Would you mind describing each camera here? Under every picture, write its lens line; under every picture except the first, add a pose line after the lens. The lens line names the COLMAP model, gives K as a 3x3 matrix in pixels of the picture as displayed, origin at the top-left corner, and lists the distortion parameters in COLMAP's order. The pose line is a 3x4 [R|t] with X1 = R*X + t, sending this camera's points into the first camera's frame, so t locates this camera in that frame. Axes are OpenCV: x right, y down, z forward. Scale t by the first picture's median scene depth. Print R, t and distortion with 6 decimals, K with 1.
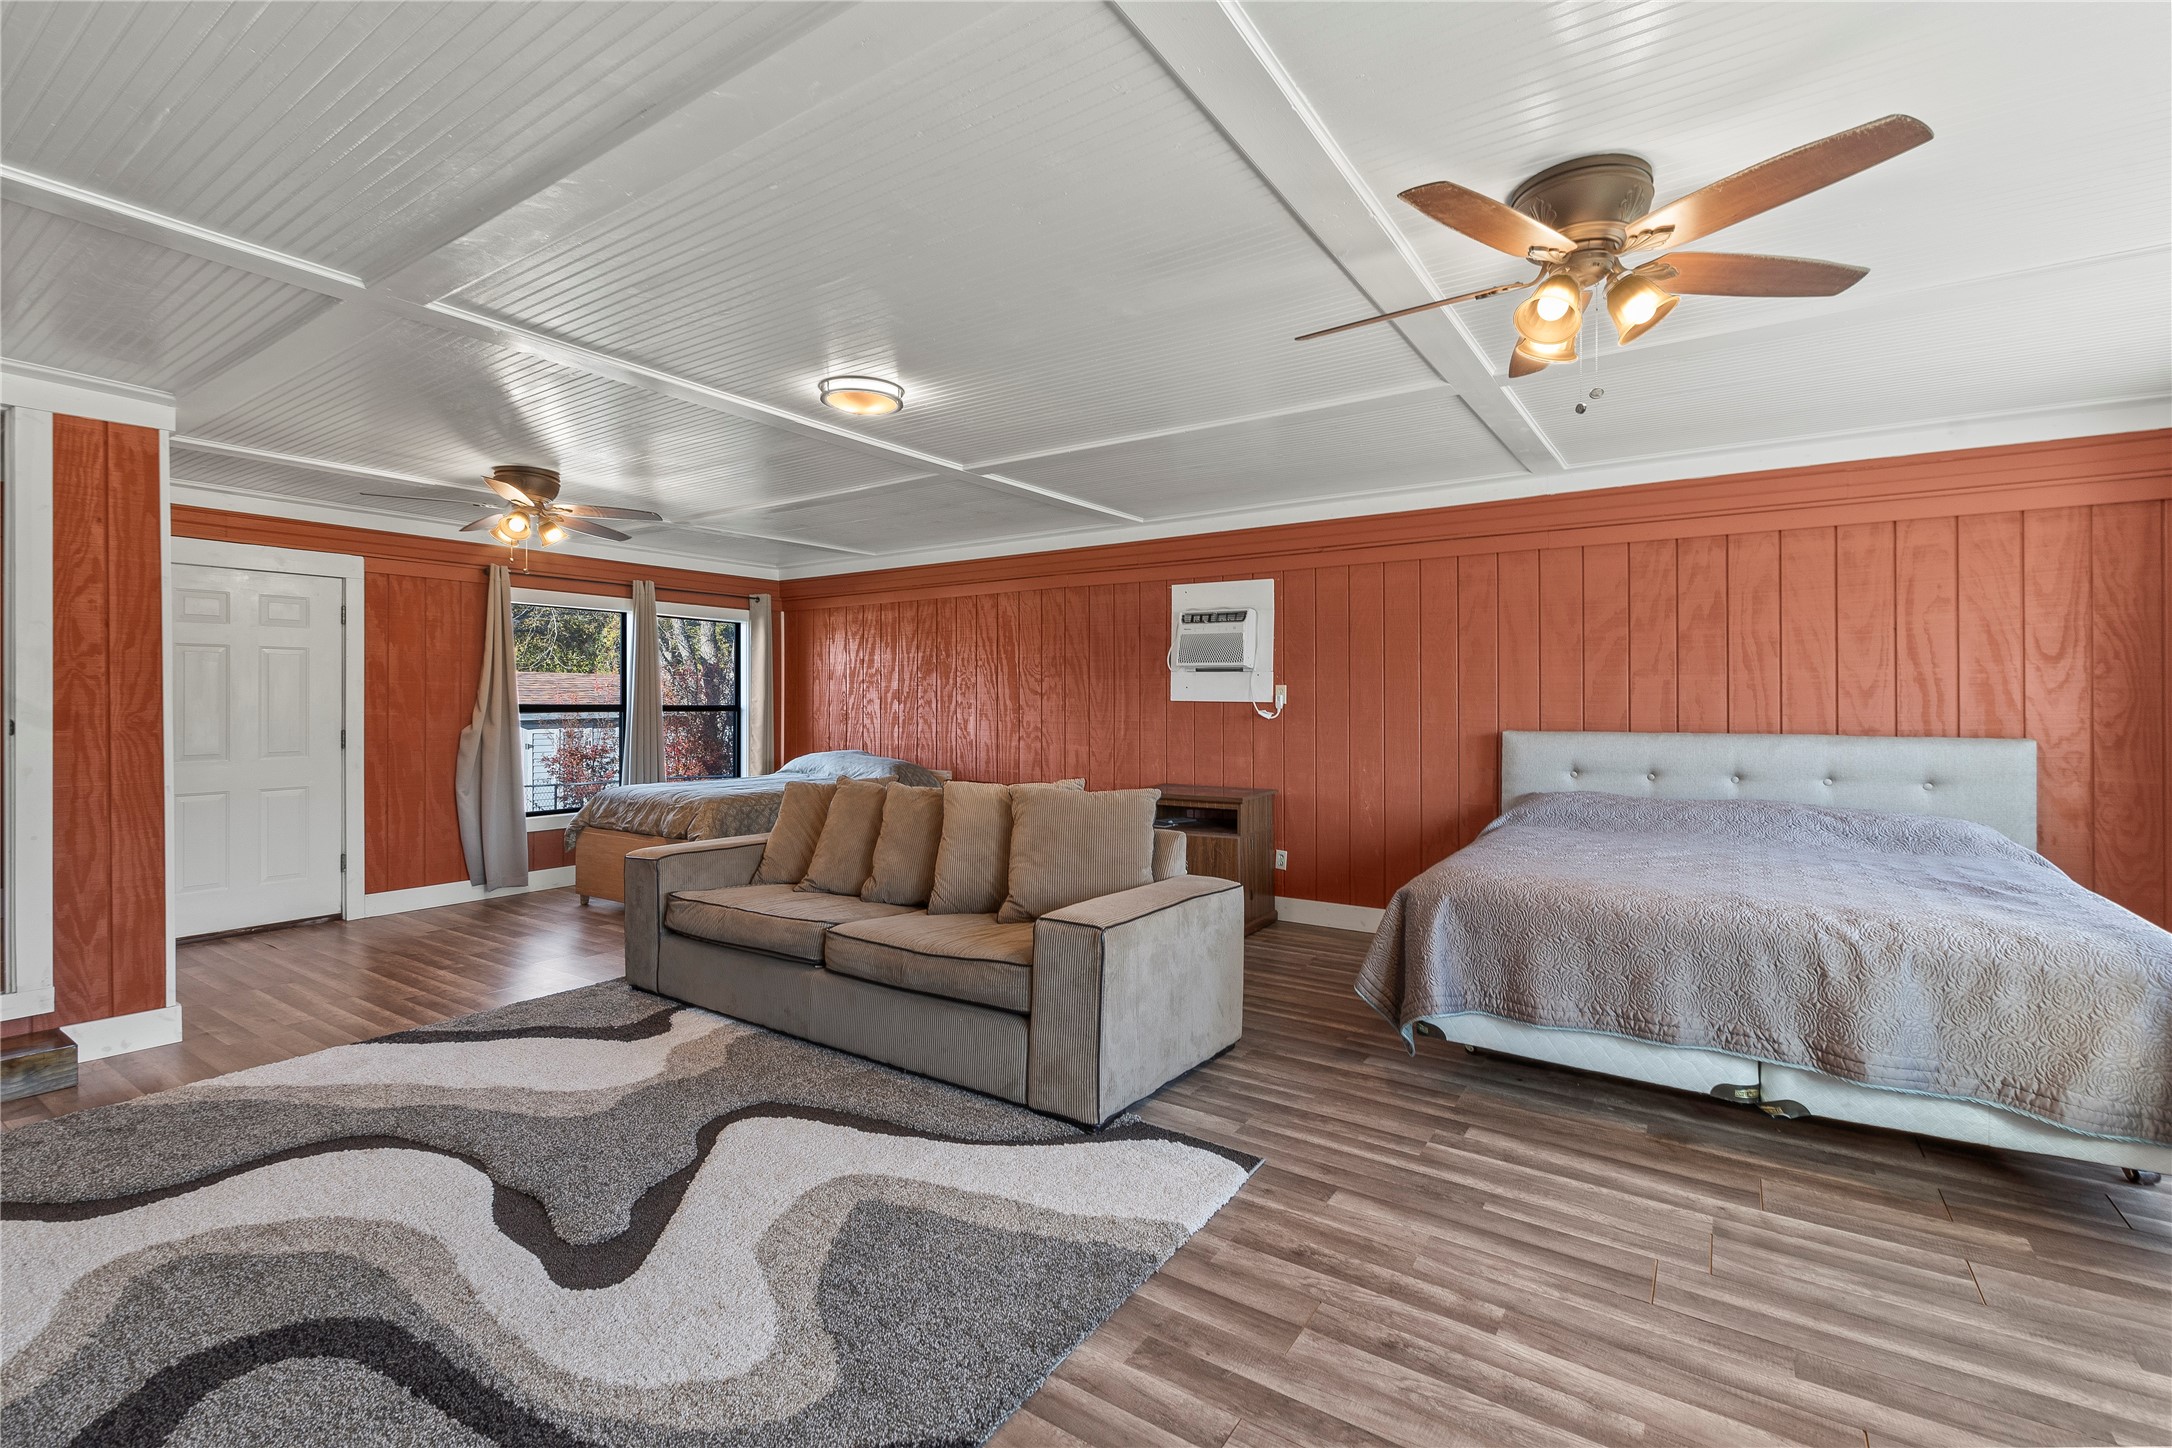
lens RADIAL K [[979.0, 0, 1089.3], [0, 979.0, 714.8], [0, 0, 1]] dist [0.008756, -0.000417]
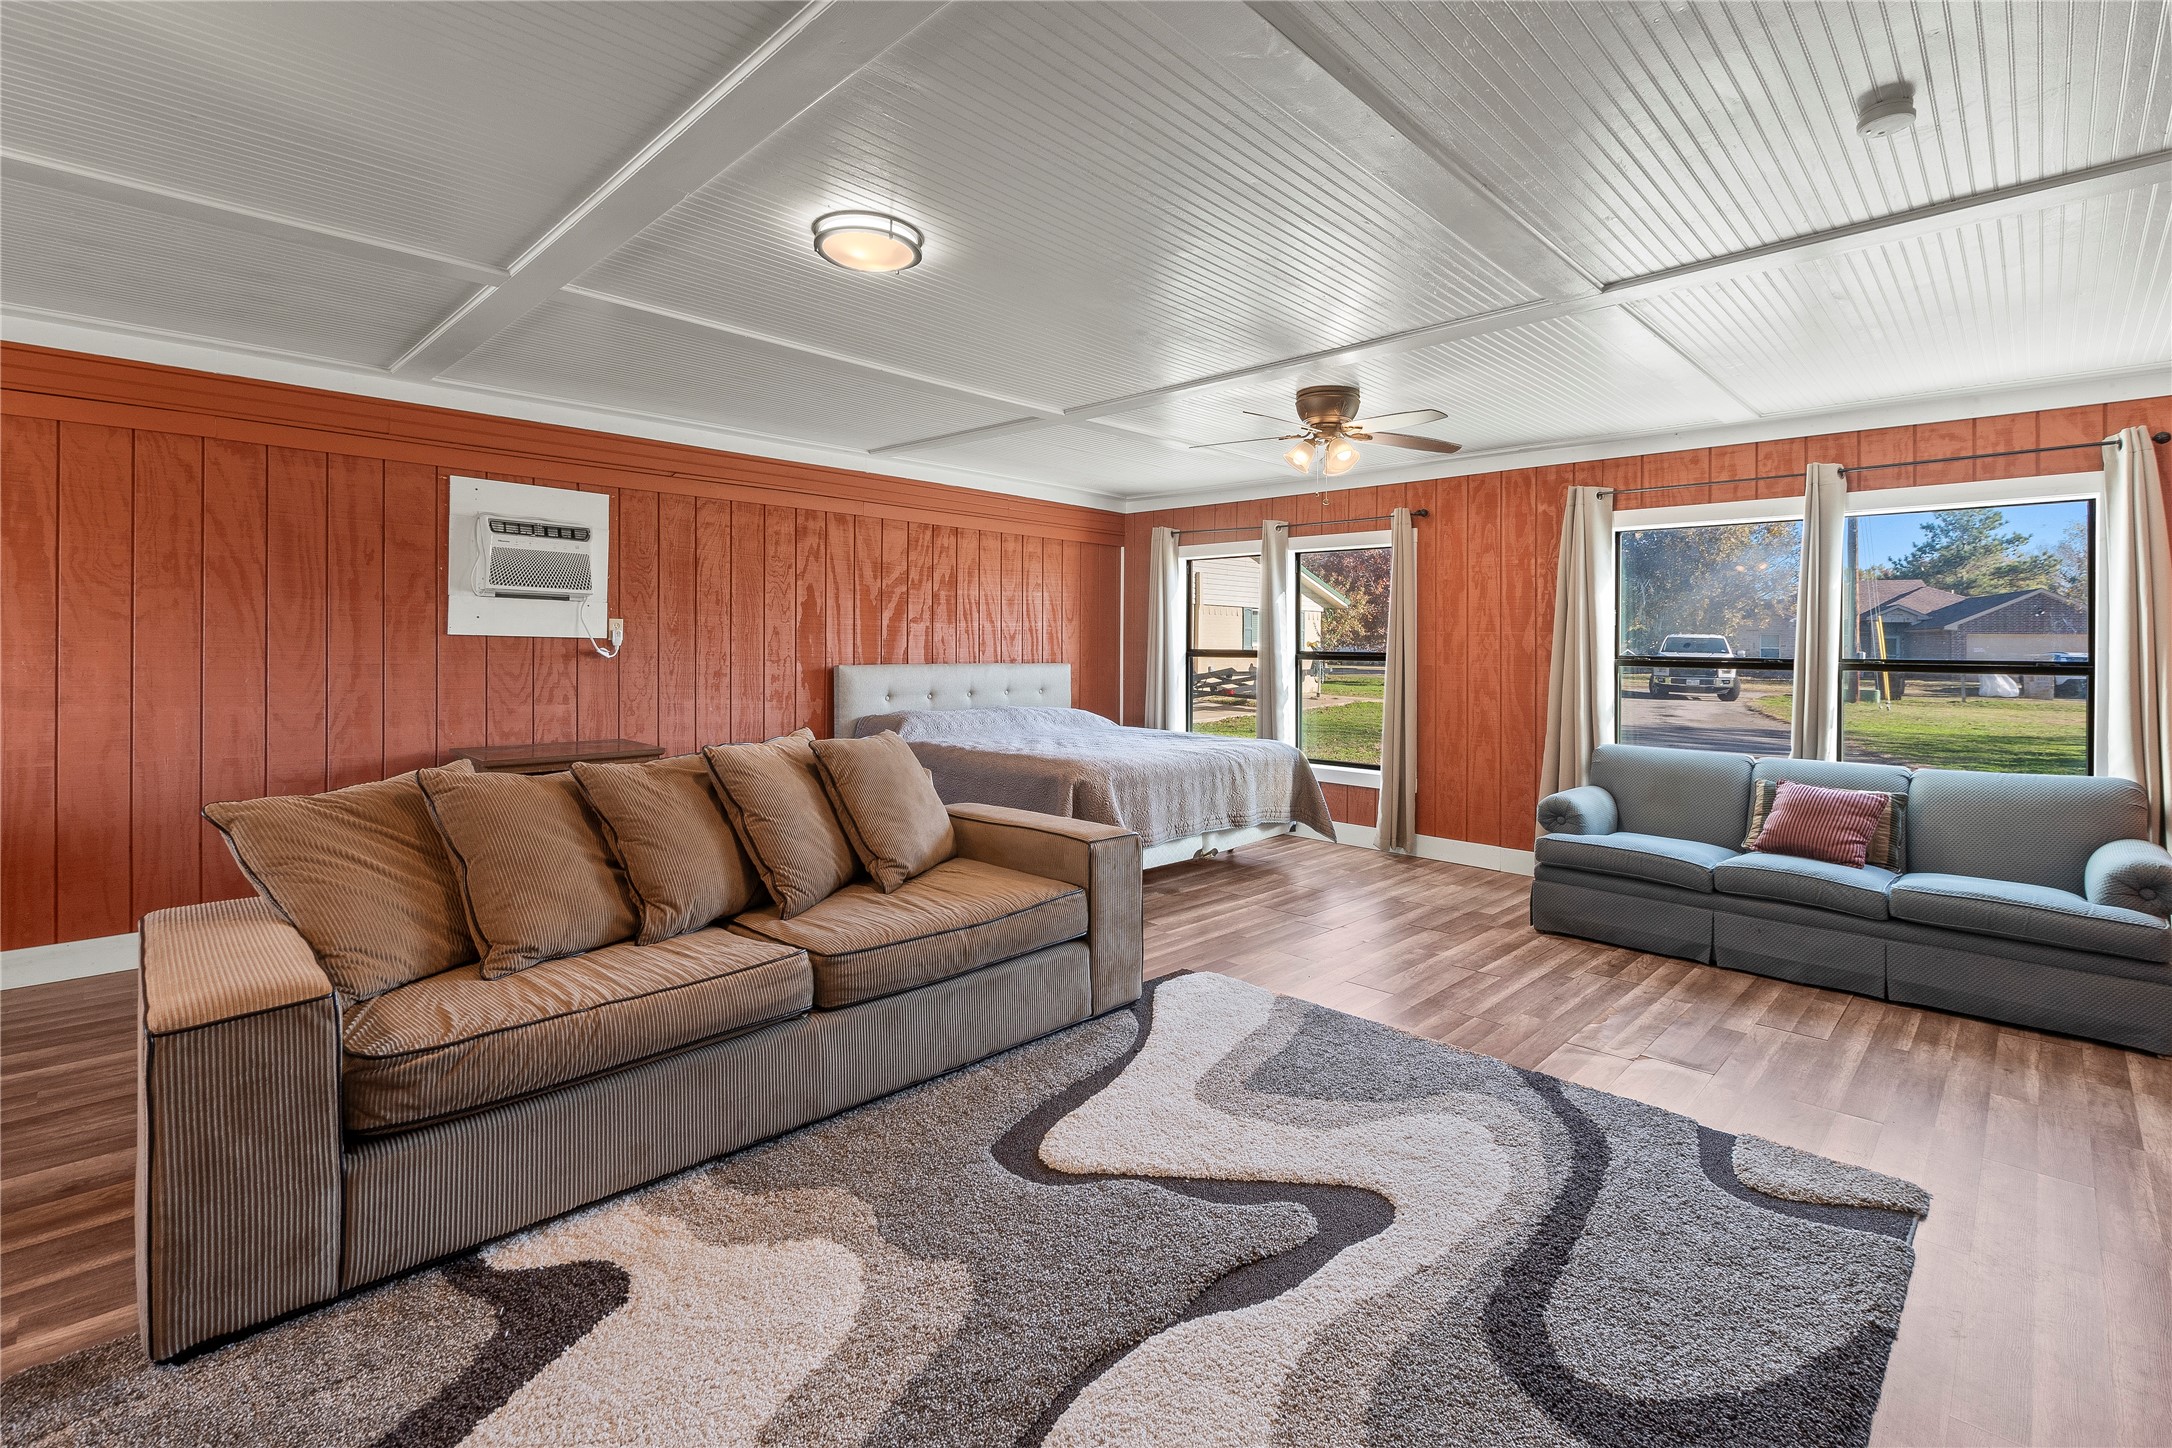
lens RADIAL K [[979.0, 0, 1119.1], [0, 979.0, 648.9], [0, 0, 1]] dist [0.008756, -0.000417]
pose [[0.153823, -0.003340, 0.988093, -0.745095], [0.000147, 0.999994, 0.003357, -0.008147], [-0.988098, -0.000371, 0.153823, 0.528662]]
